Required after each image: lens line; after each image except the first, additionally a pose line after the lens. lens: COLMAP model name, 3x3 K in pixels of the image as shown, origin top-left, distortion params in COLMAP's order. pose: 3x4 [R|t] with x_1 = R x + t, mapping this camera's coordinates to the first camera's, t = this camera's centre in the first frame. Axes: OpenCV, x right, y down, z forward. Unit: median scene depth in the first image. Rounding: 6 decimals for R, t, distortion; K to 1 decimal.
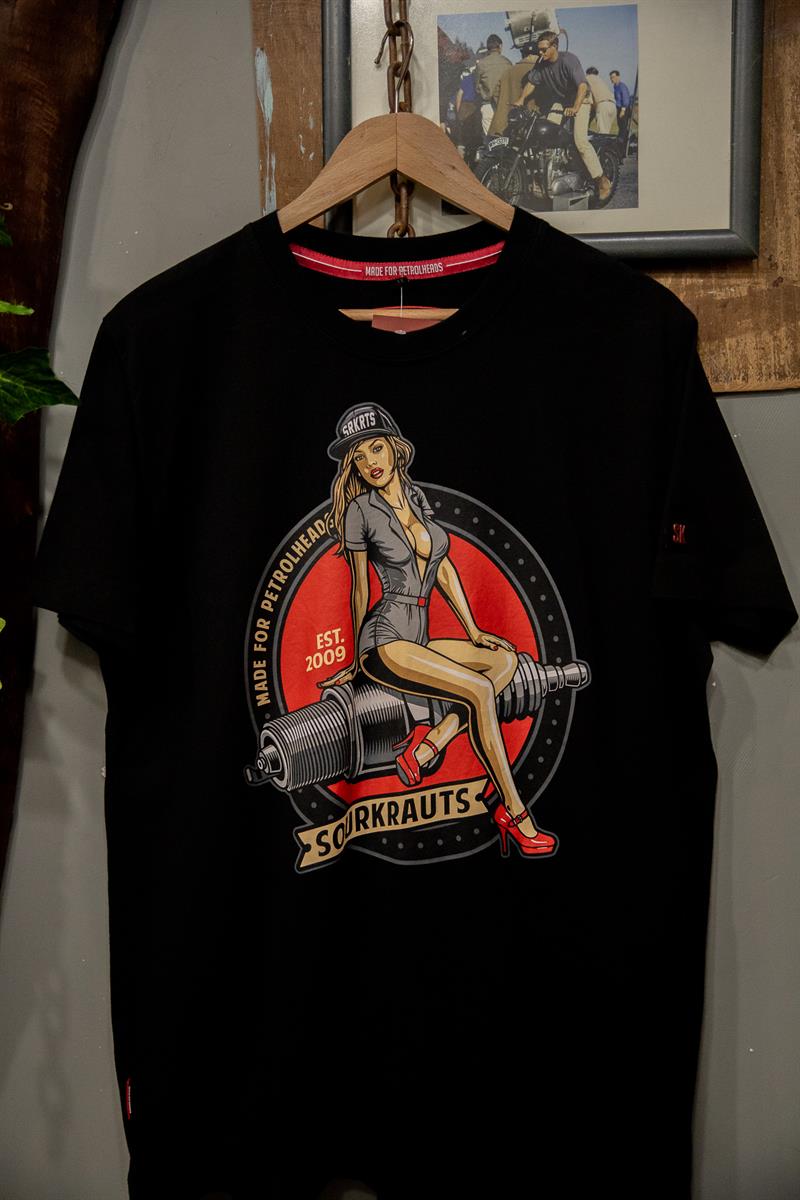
lens RADIAL K [[1328.4, 0, 427.0], [0, 1328.4, 609.0], [0, 0, 1]] dist [-0.018611, 0.000000]
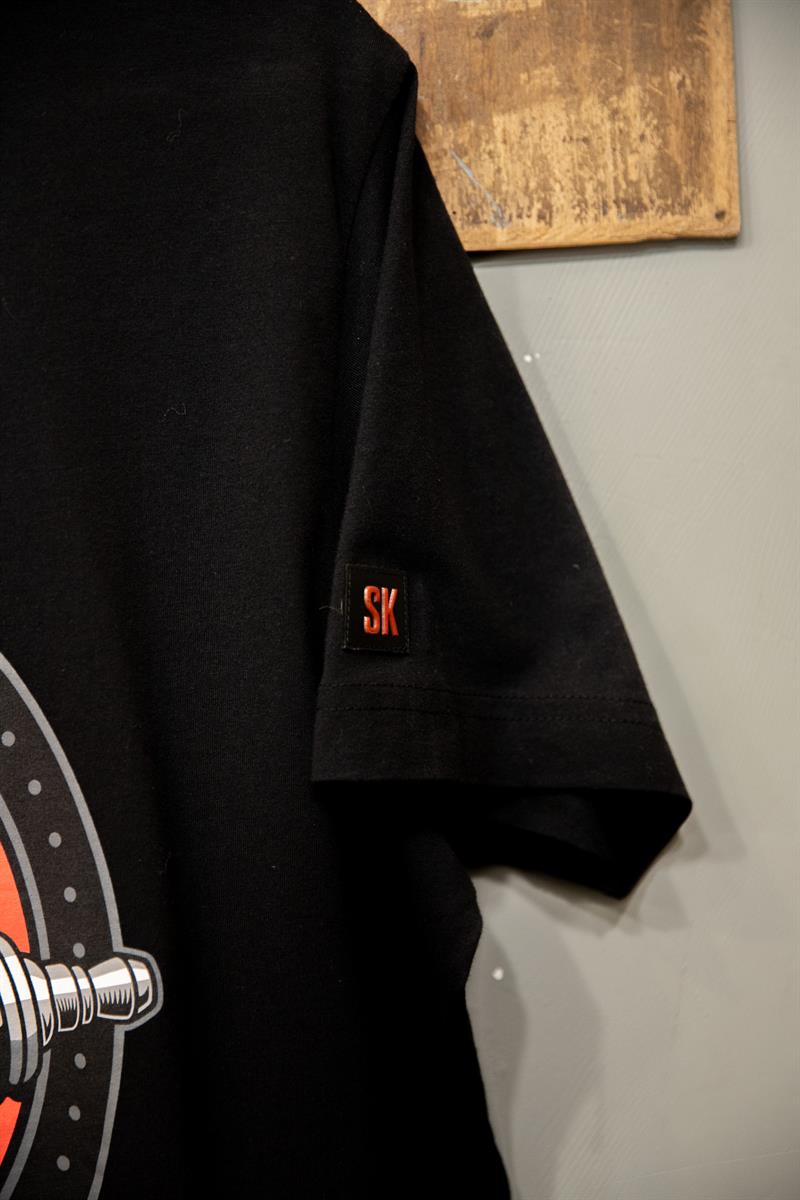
lens RADIAL K [[2193.5, 0, 497.5], [0, 2193.5, 570.8], [0, 0, 1]] dist [0.120035, 0.000000]
pose [[0.991143, -0.028932, 0.129609, 0.138996], [0.032035, 0.999246, -0.021918, -0.052826], [-0.128878, 0.025876, 0.991323, 0.349691]]
